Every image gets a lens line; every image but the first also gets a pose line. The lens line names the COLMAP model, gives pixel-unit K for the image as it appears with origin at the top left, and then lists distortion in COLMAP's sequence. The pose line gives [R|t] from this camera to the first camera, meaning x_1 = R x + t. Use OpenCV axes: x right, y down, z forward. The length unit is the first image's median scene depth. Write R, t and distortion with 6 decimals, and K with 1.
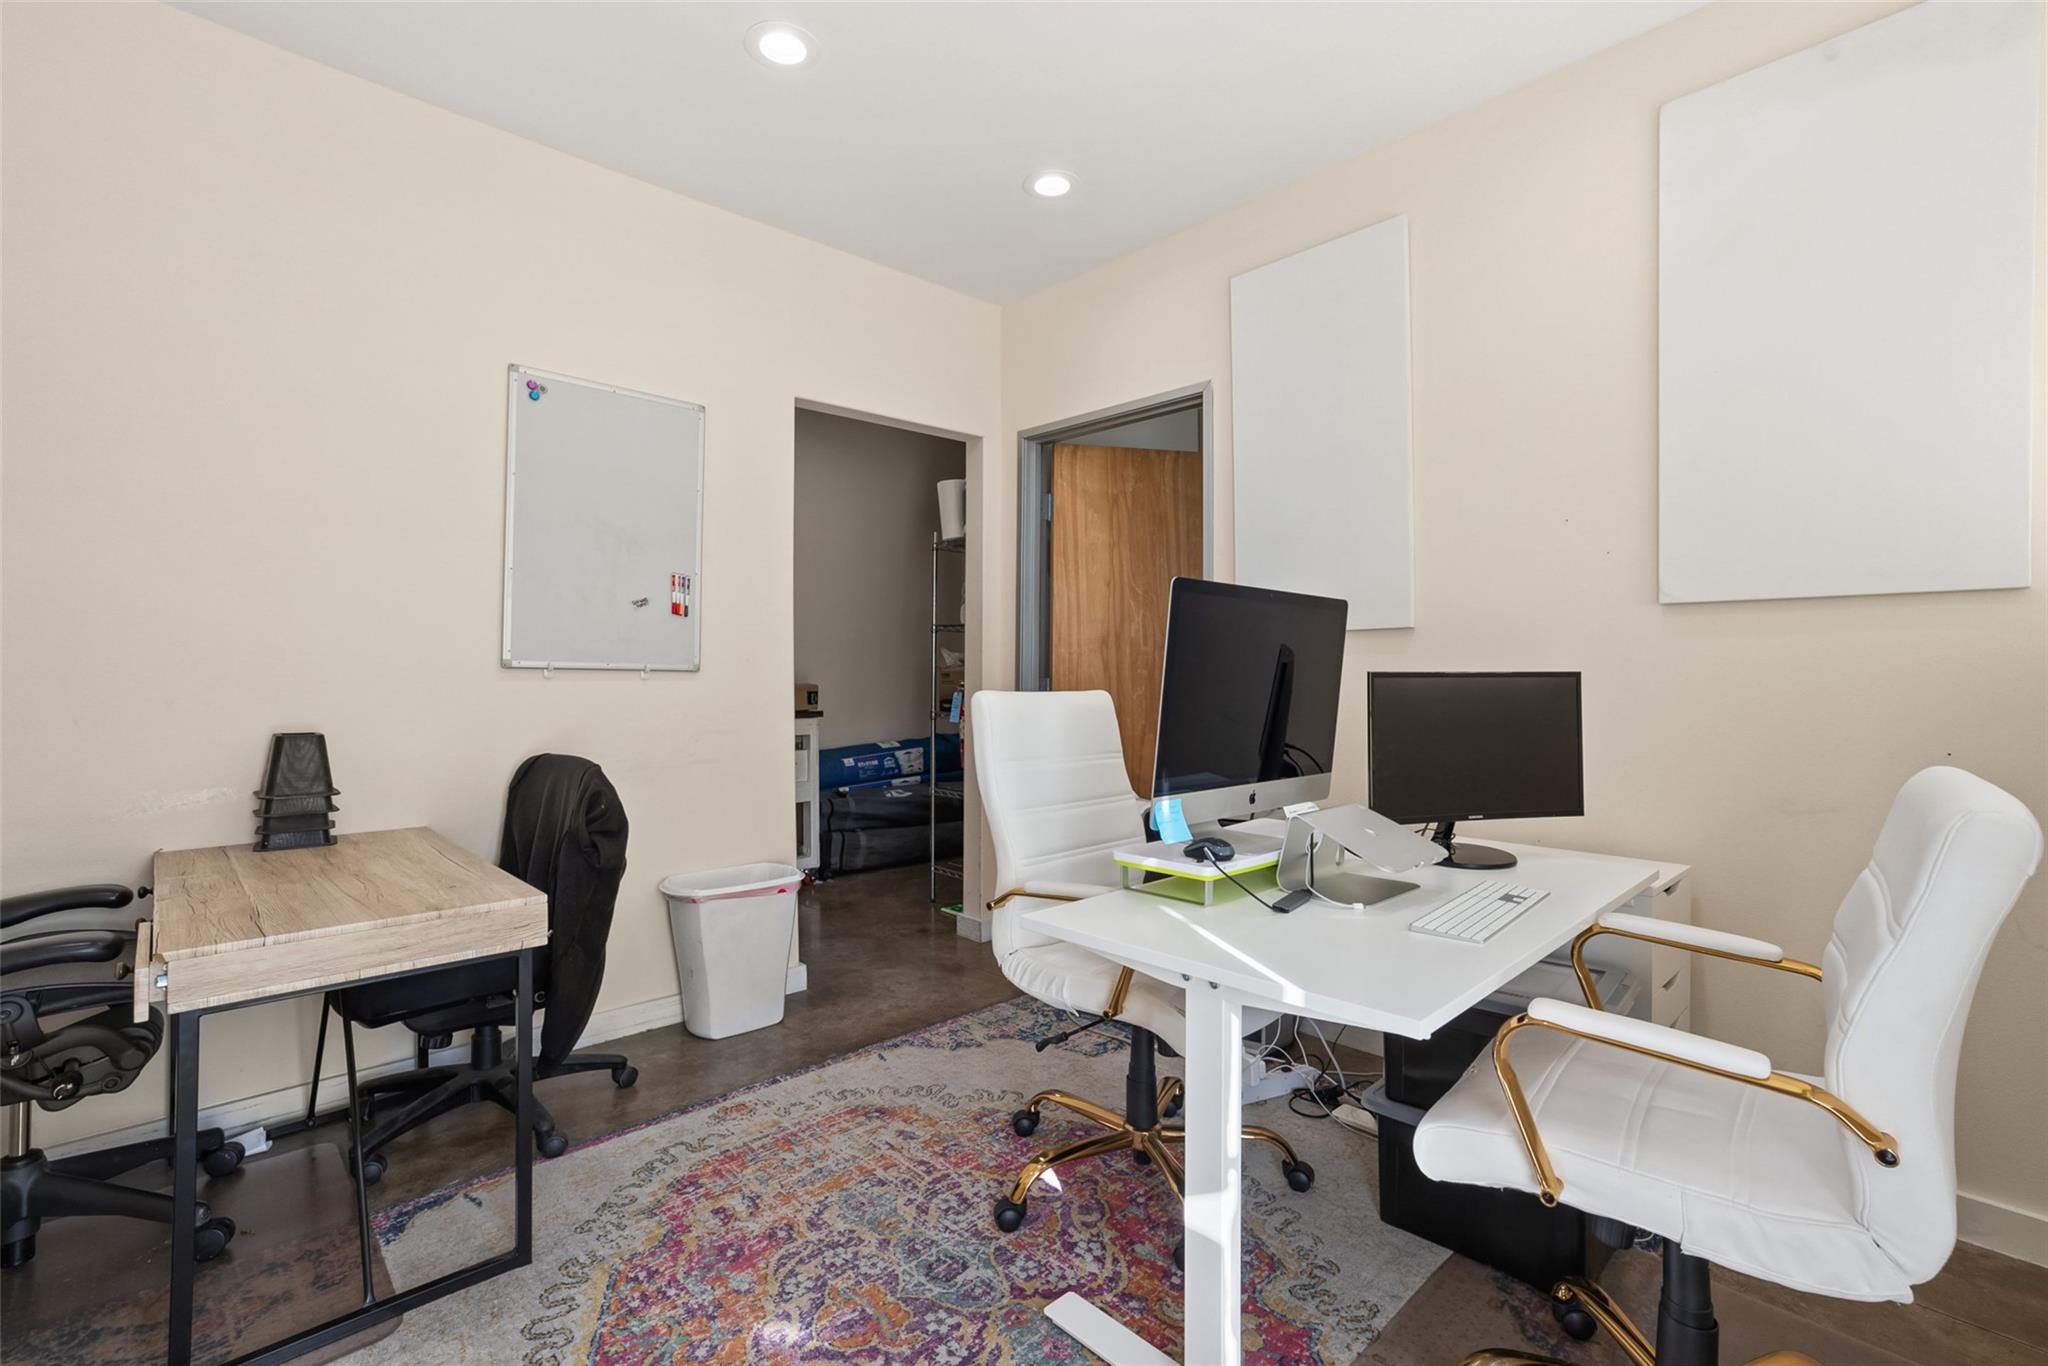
lens RADIAL K [[916.9, 0, 1020.7], [0, 916.9, 672.6], [0, 0, 1]] dist [-0.008367, 0.000241]
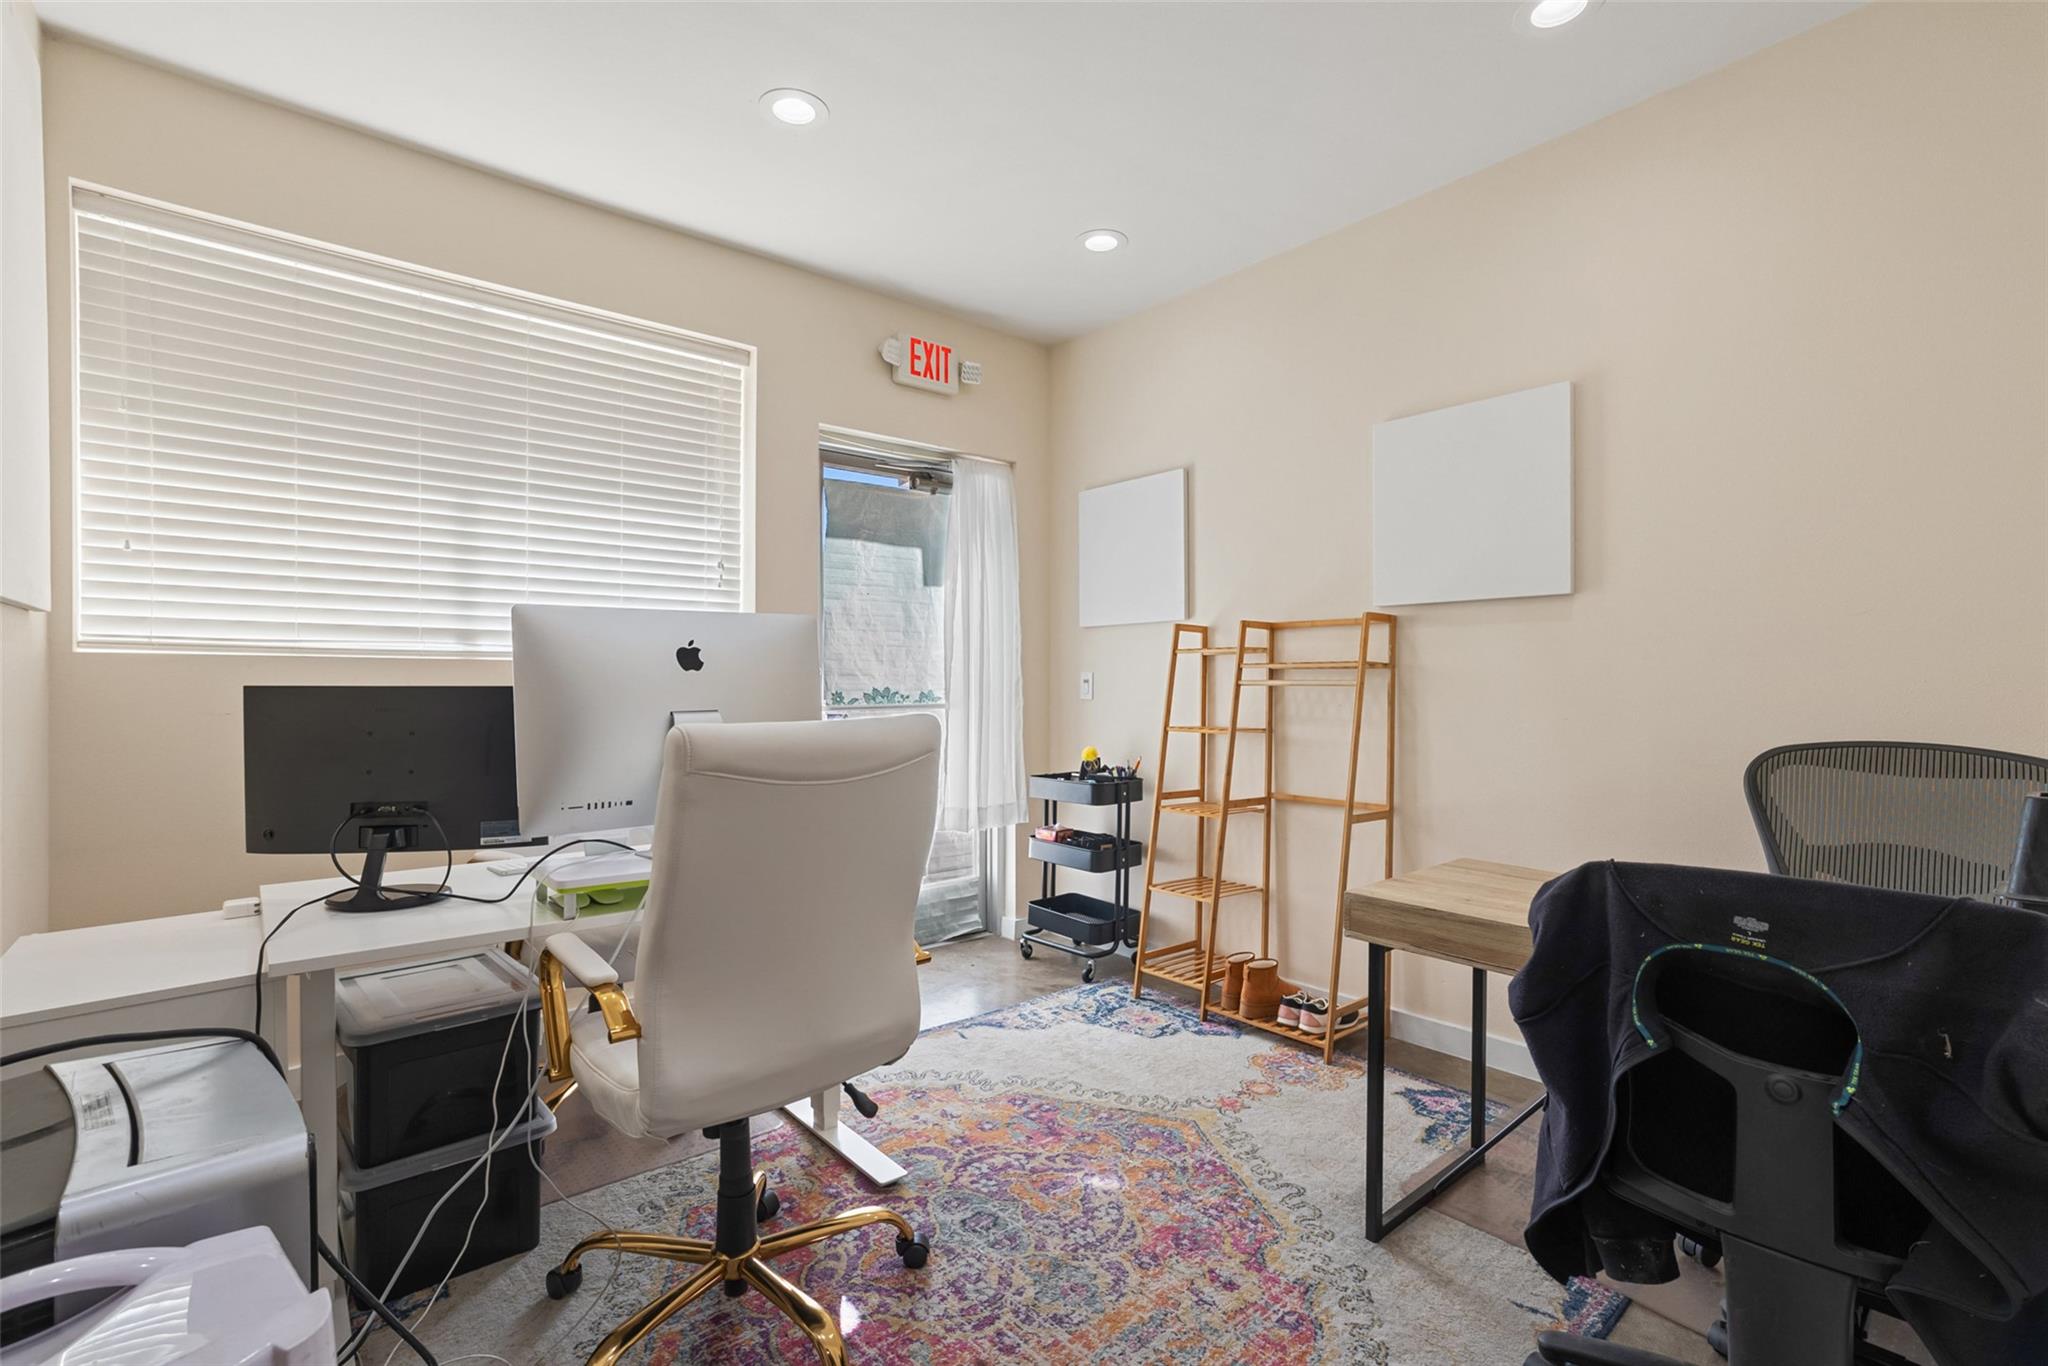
lens RADIAL K [[916.9, 0, 1027.6], [0, 916.9, 685.4], [0, 0, 1]] dist [-0.008367, 0.000241]
pose [[-0.998954, 0.004228, 0.045540, -0.179072], [0.004614, 0.999954, 0.008375, -0.011409], [-0.045502, 0.008577, -0.998927, 1.957578]]
